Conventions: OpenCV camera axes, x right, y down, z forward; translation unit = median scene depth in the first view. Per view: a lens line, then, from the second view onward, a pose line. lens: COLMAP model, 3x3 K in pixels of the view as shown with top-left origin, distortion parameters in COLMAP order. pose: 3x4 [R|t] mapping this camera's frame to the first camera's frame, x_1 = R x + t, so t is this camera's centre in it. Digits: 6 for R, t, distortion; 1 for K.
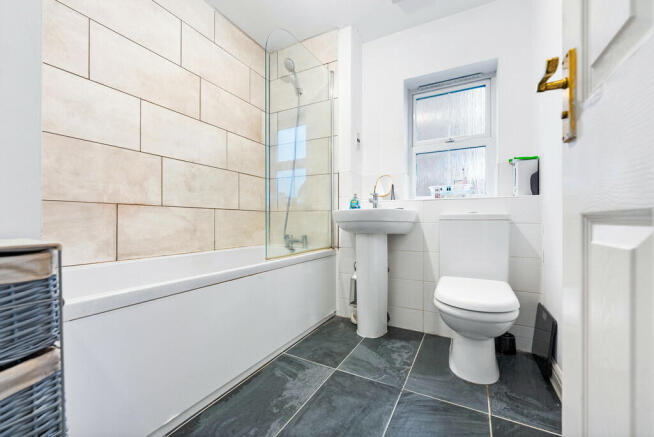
lens RADIAL K [[268.6, 0, 328.1], [0, 268.6, 220.2], [0, 0, 1]] dist [-0.003292, -0.000727]
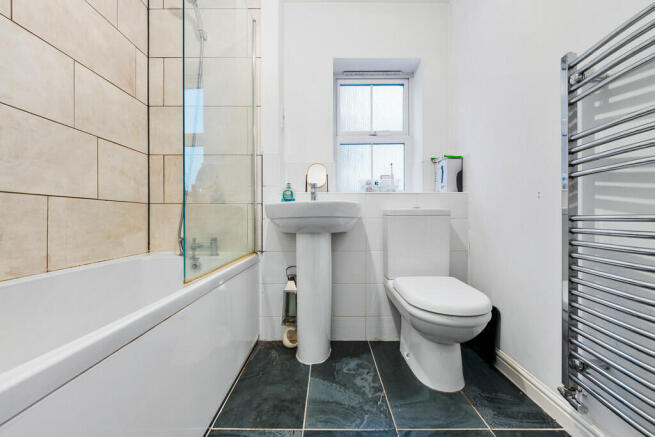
lens RADIAL K [[269.0, 0, 327.9], [0, 269.0, 215.5], [0, 0, 1]] dist [-0.003292, -0.000727]
pose [[0.883987, -0.002046, 0.467507, -0.177010], [0.003431, 0.999992, -0.002110, 0.000371], [-0.467499, 0.003469, 0.883987, 0.261598]]
